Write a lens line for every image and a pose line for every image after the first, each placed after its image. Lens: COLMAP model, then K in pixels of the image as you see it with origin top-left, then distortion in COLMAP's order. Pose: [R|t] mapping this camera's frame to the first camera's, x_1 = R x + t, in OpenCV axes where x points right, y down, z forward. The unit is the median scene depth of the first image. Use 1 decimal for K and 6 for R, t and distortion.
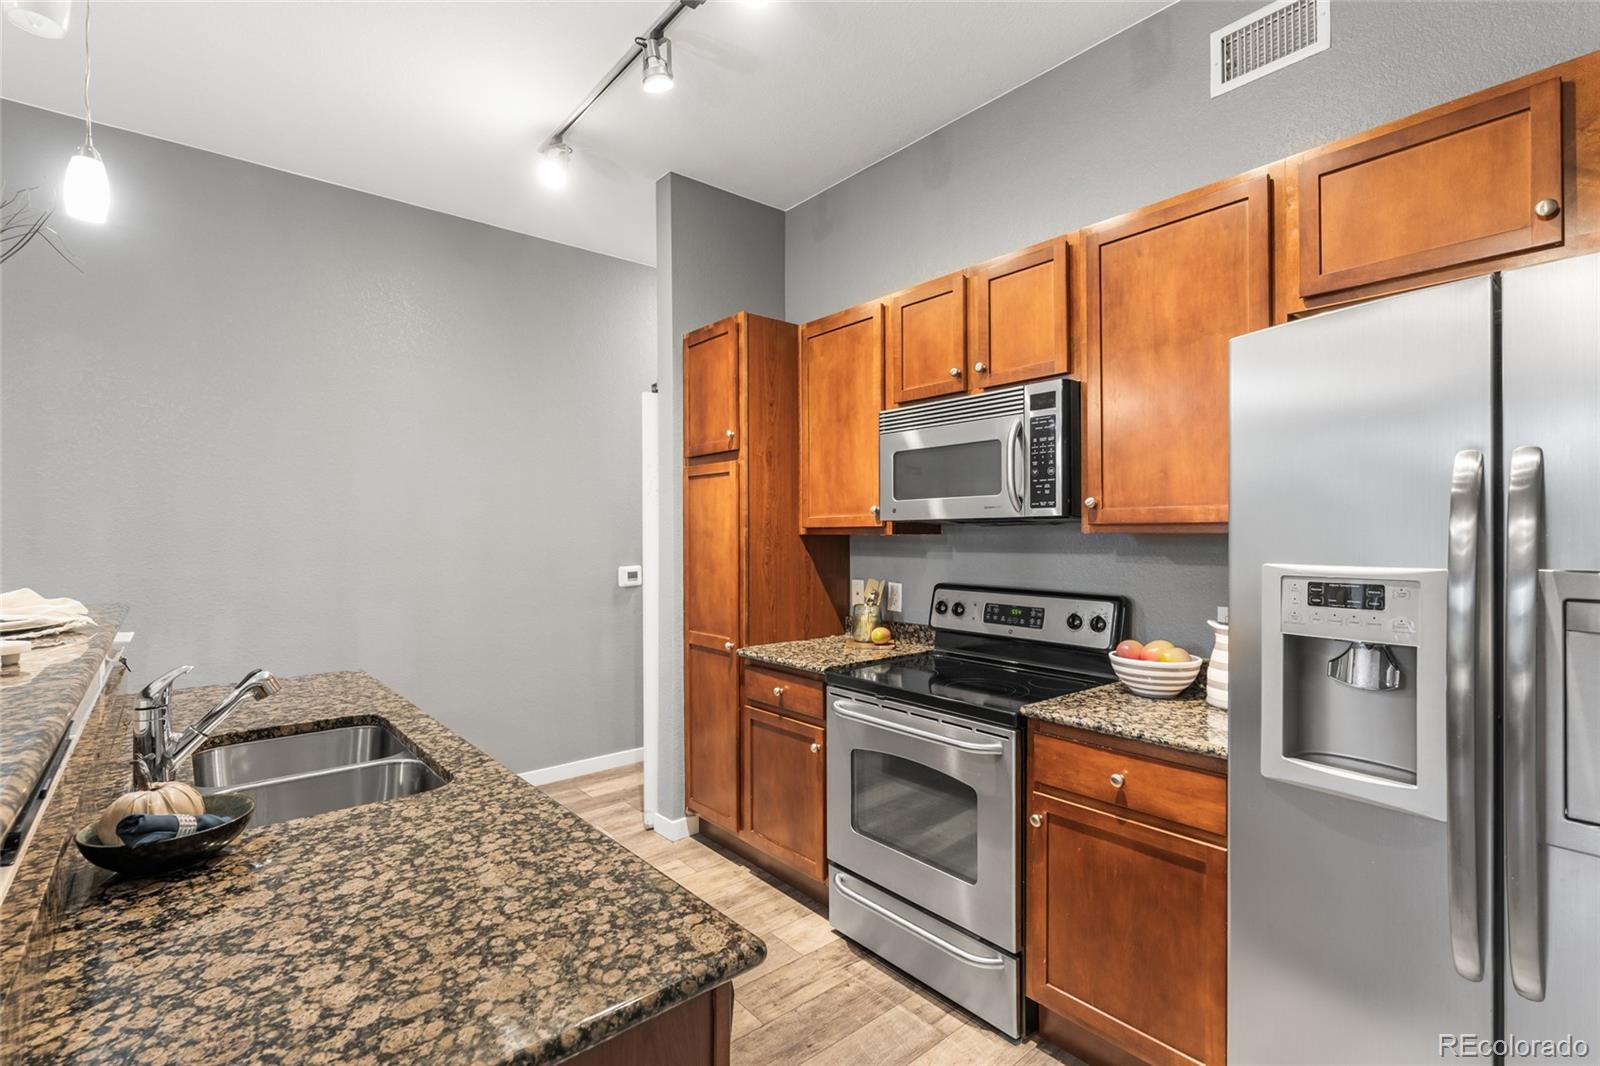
lens RADIAL K [[716.4, 0, 810.5], [0, 716.4, 538.2], [0, 0, 1]] dist [-0.006147, 0.000111]
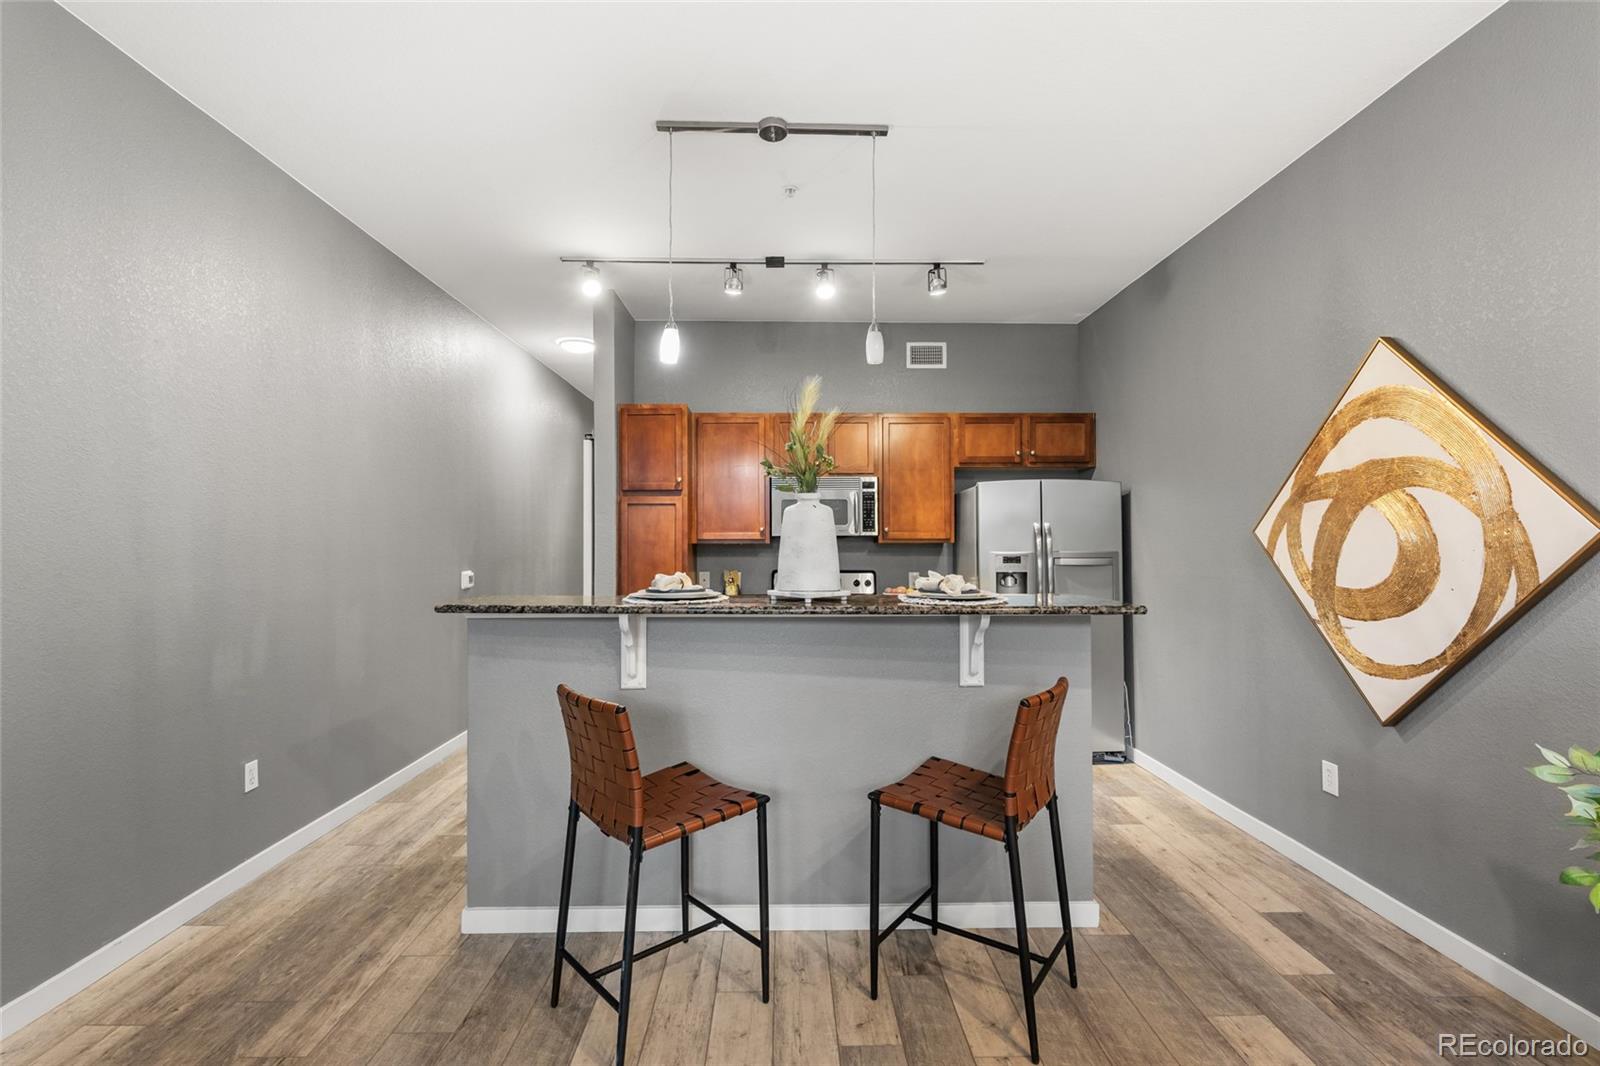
lens RADIAL K [[716.4, 0, 789.0], [0, 716.4, 527.7], [0, 0, 1]] dist [-0.006147, 0.000111]
pose [[0.645895, 0.016708, 0.763243, -1.580280], [0.005235, 0.999640, -0.026313, 0.003797], [-0.763408, 0.020991, 0.645576, -0.284238]]
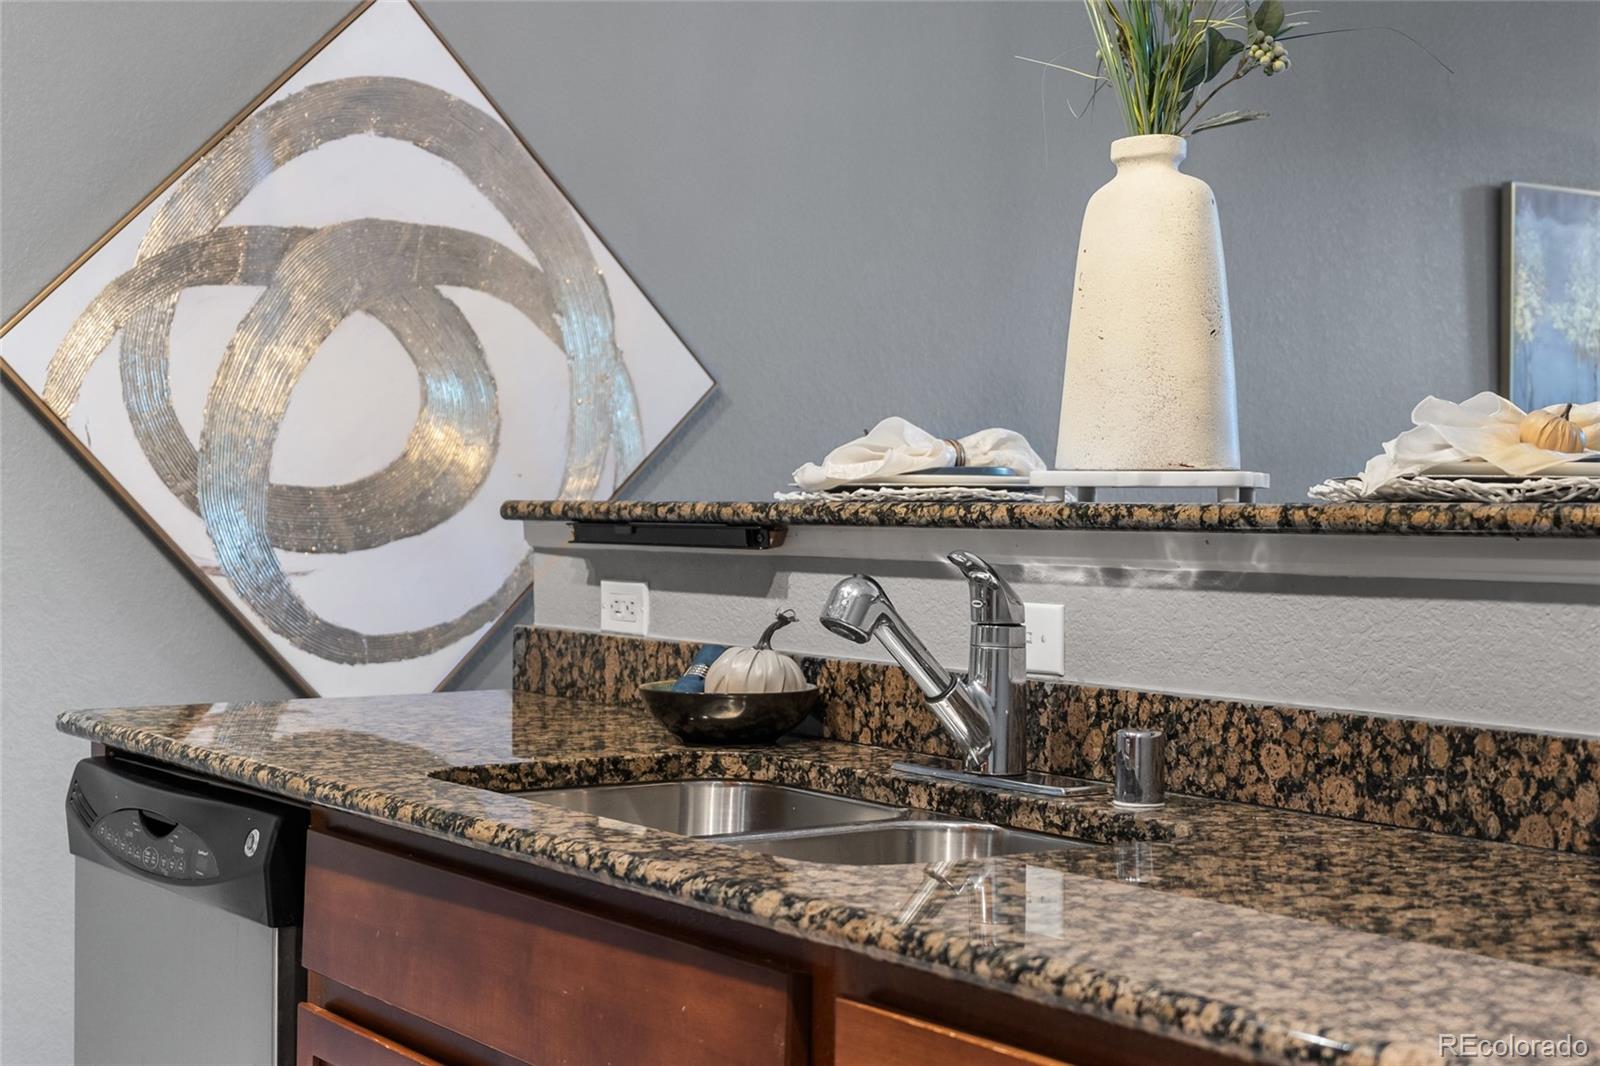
lens RADIAL K [[2380.8, 0, 814.9], [0, 2380.8, 426.4], [0, 0, 1]] dist [-0.008174, 0.000000]
pose [[-0.991775, 0.002189, 0.127975, -0.626277], [-0.001101, 0.999671, -0.025630, 0.084093], [-0.127989, -0.025560, -0.991446, 1.649858]]
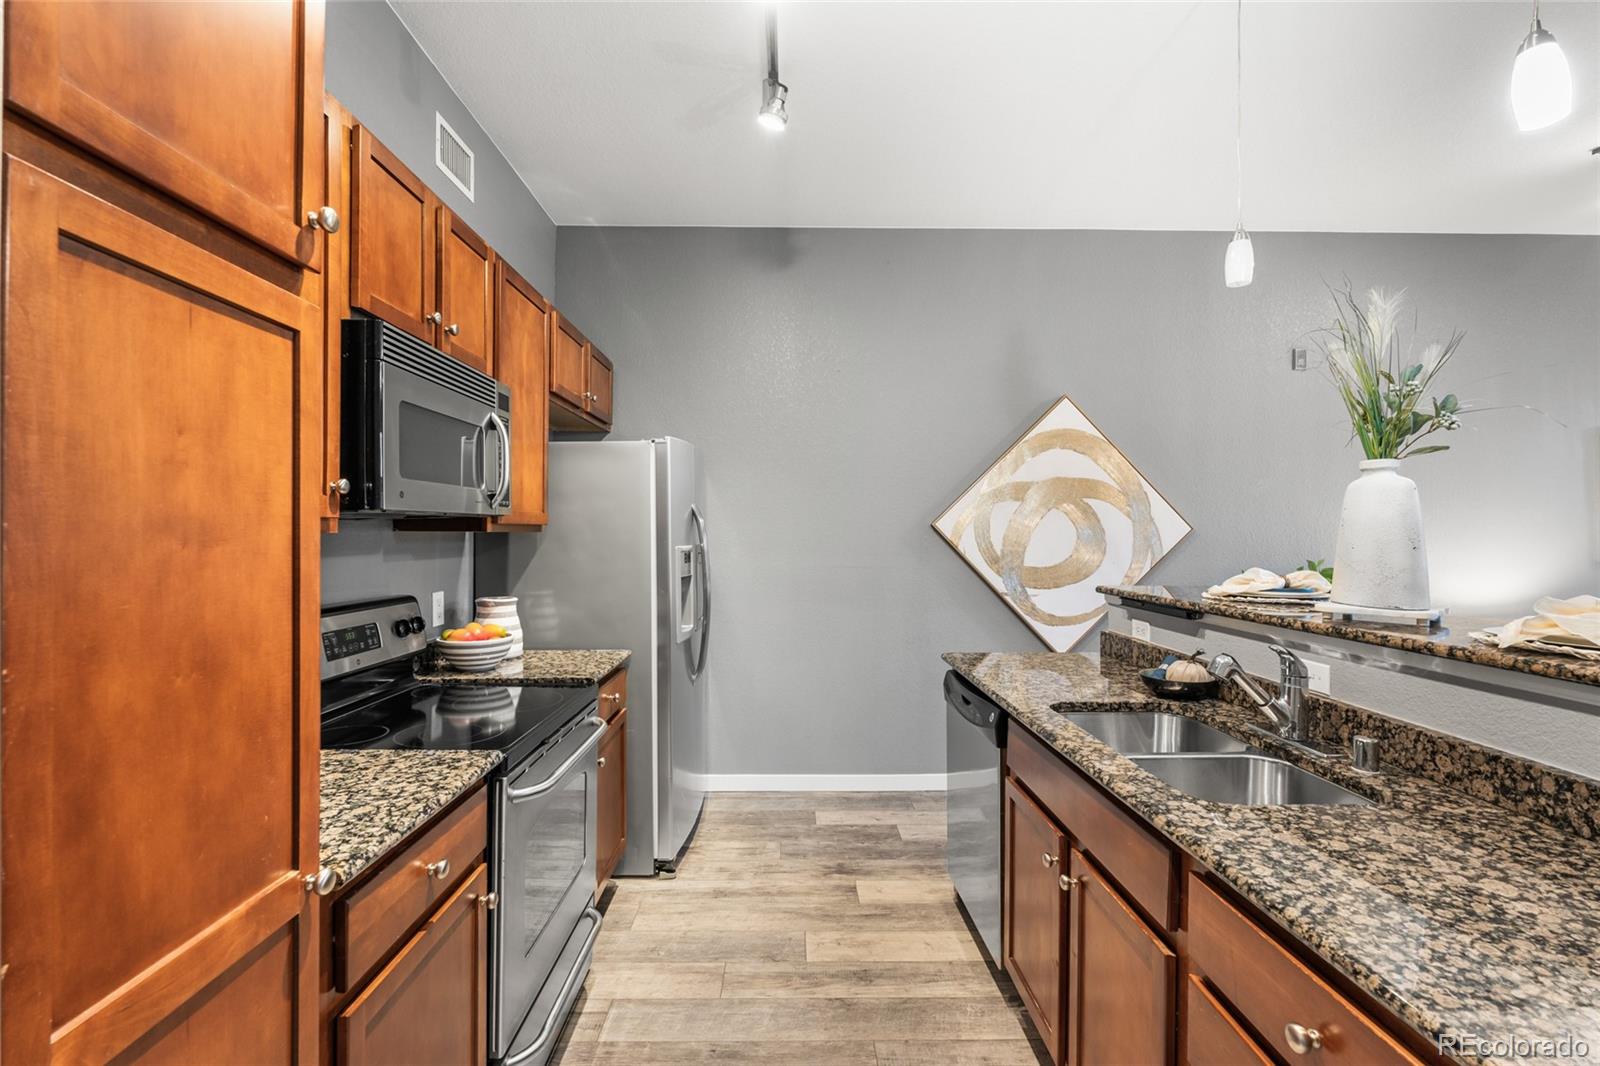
lens RADIAL K [[716.4, 0, 802.9], [0, 716.4, 533.5], [0, 0, 1]] dist [-0.006147, 0.000111]
pose [[-0.767304, -0.002326, 0.641279, -0.656195], [0.001233, 0.999986, 0.005102, -0.008666], [-0.641282, 0.004706, -0.767291, 1.500740]]
